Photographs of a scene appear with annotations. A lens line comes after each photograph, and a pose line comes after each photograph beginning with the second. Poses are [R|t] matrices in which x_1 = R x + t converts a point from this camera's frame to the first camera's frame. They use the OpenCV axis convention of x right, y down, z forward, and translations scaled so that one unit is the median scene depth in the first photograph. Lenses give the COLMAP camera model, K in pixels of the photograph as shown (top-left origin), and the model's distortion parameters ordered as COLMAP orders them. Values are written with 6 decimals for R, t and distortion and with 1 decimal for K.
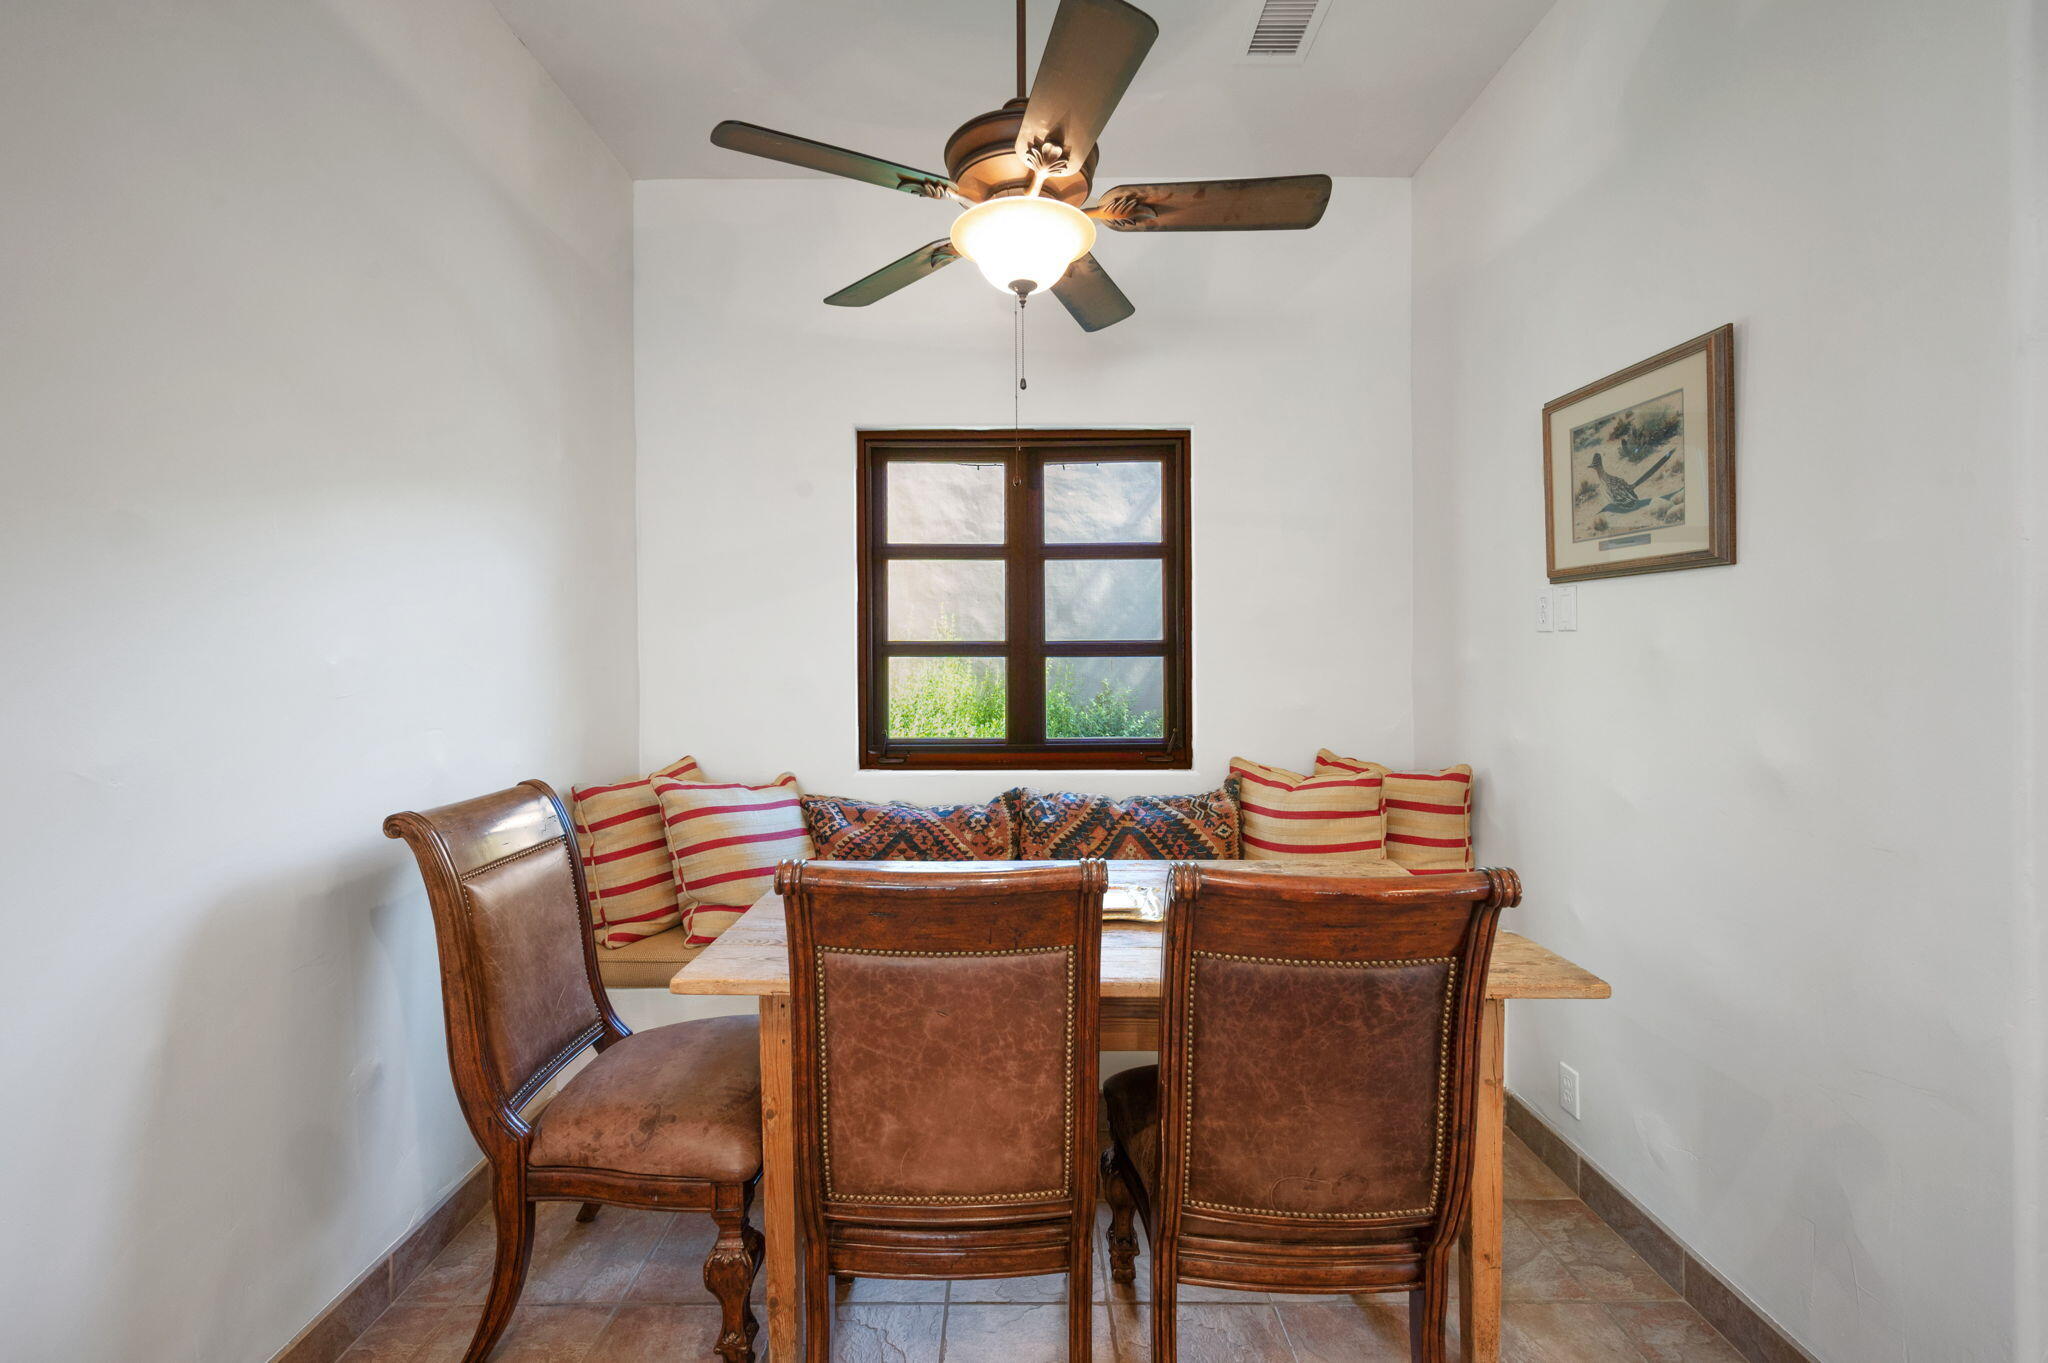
lens RADIAL K [[856.7, 0, 1030.1], [0, 856.7, 661.6], [0, 0, 1]] dist [-0.003057, -0.000483]
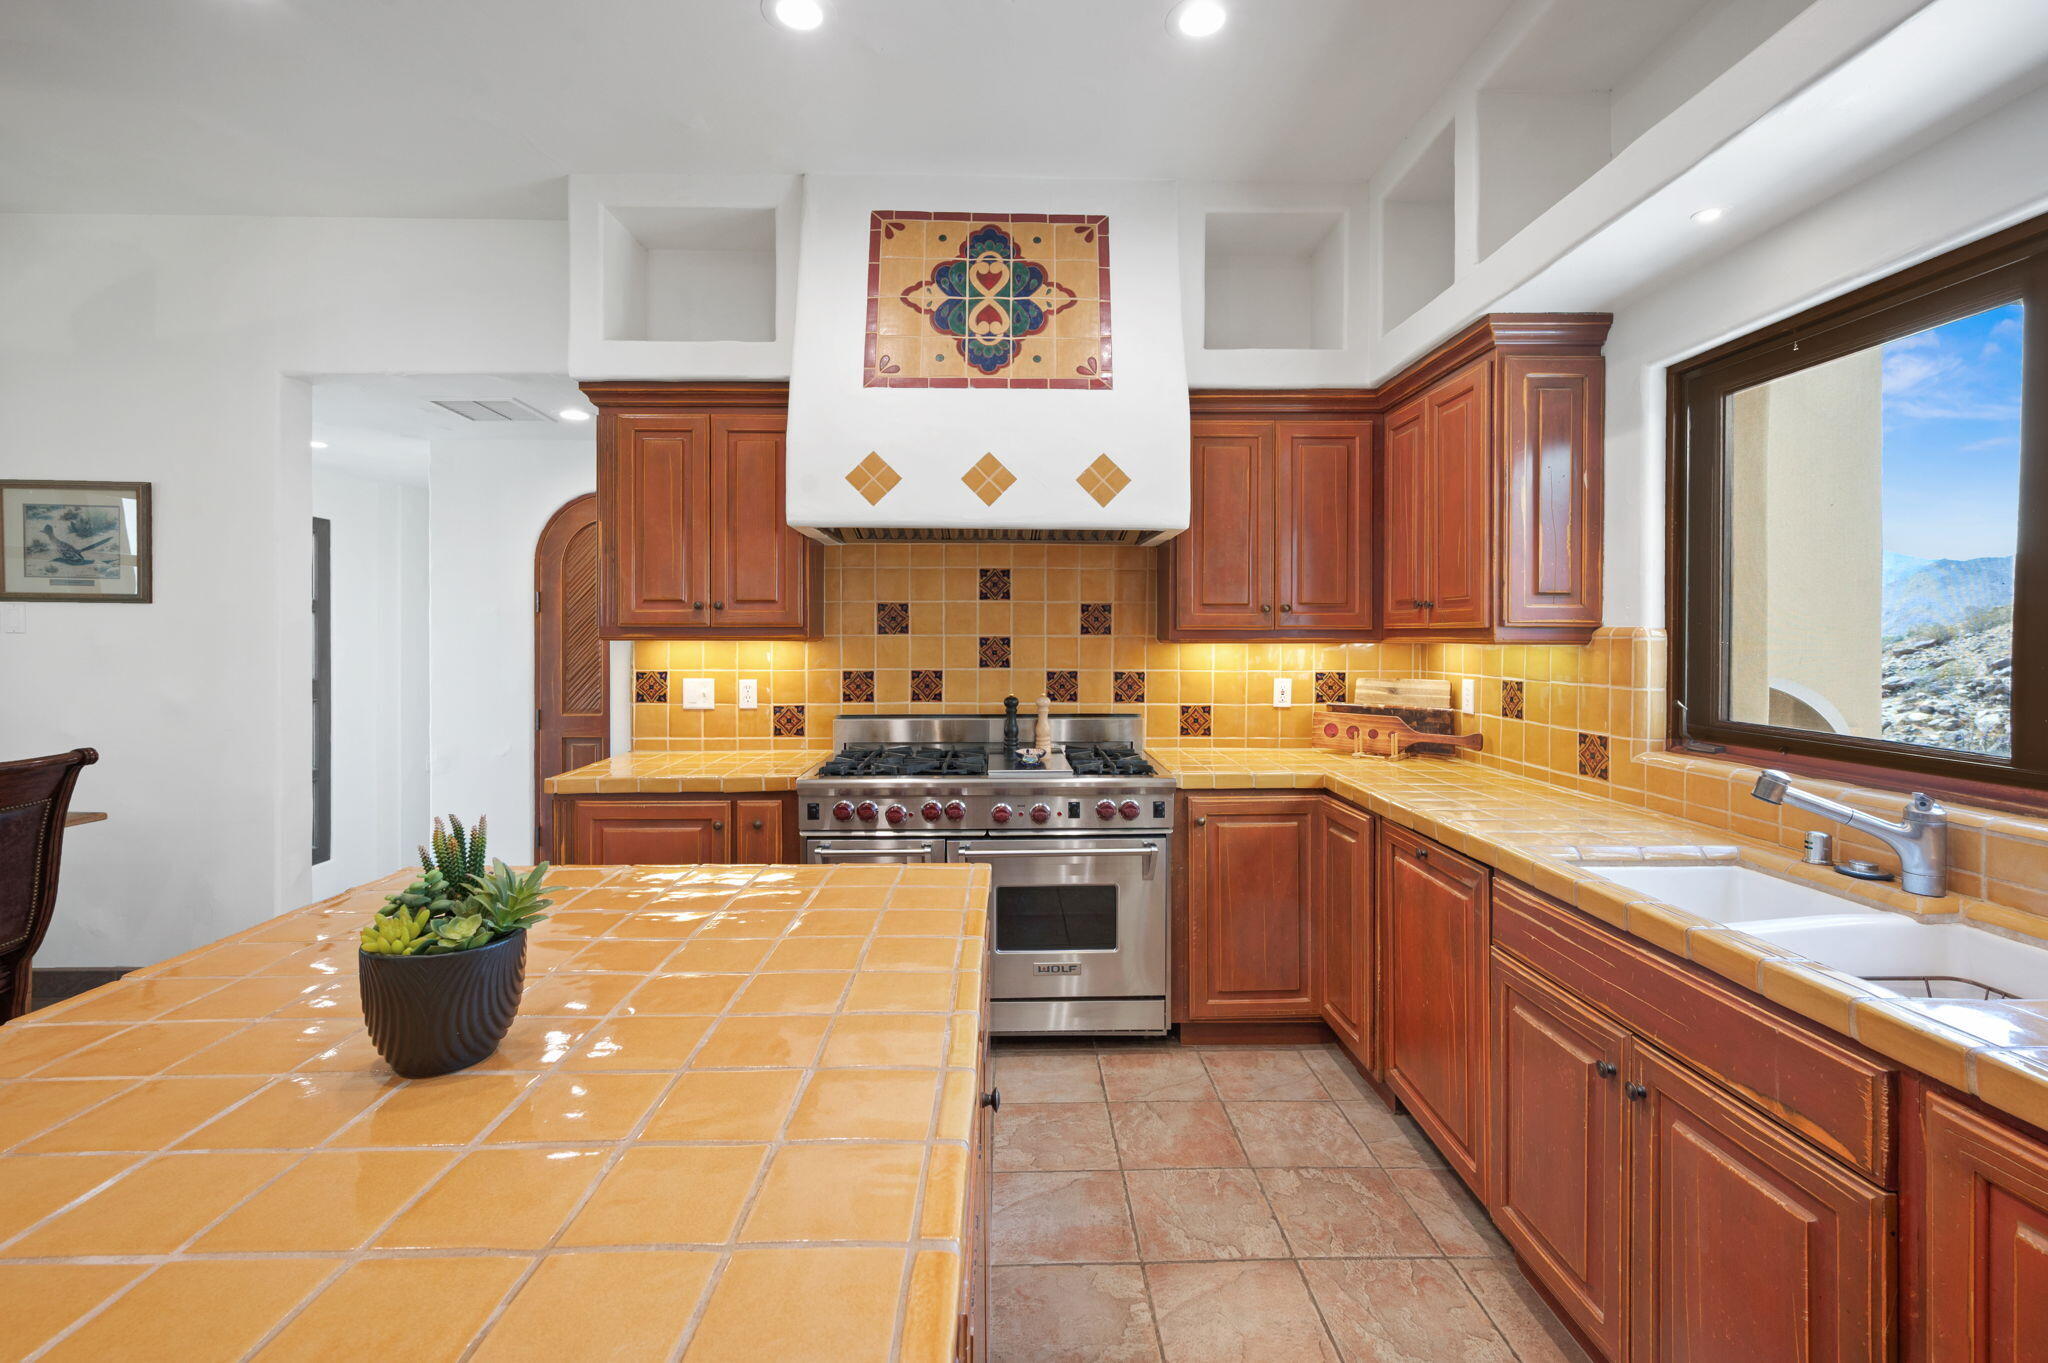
lens RADIAL K [[890.7, 0, 1021.0], [0, 890.7, 637.0], [0, 0, 1]] dist [0.003024, -0.000123]
pose [[-0.016992, 0.003058, 0.999851, -1.060673], [0.006692, 0.999973, -0.002944, -0.012986], [-0.999833, 0.006641, -0.017012, -0.812866]]
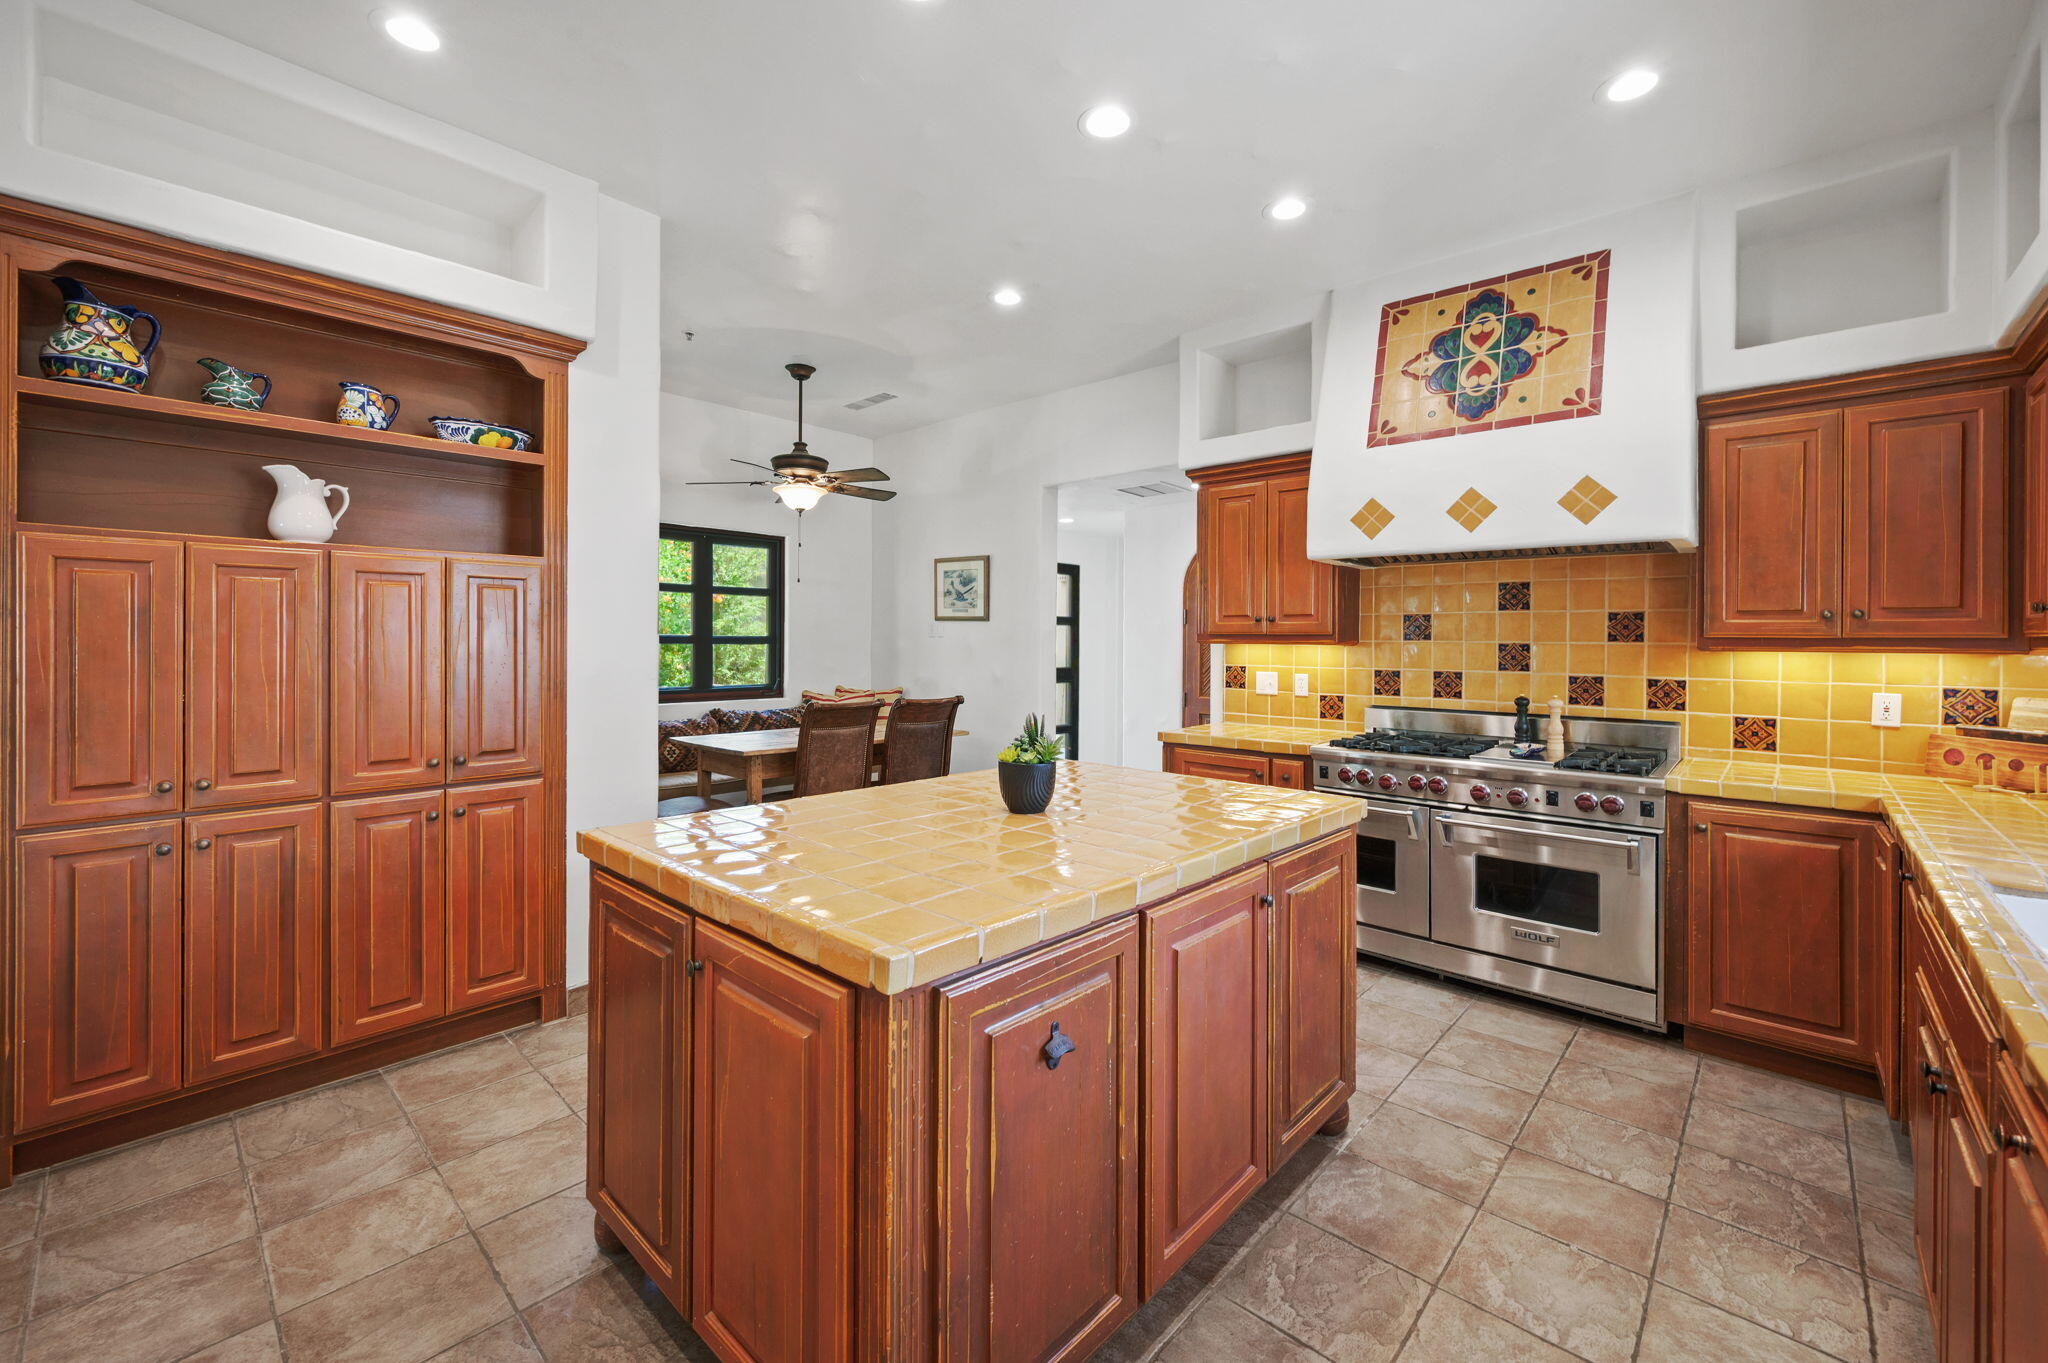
lens RADIAL K [[832.4, 0, 1024.9], [0, 832.4, 634.1], [0, 0, 1]] dist [-0.001504, 0.000010]
pose [[0.678351, 0.014931, 0.734586, -1.374693], [-0.005952, 0.999872, -0.014827, -0.005457], [-0.734714, 0.005686, 0.678353, -1.242216]]
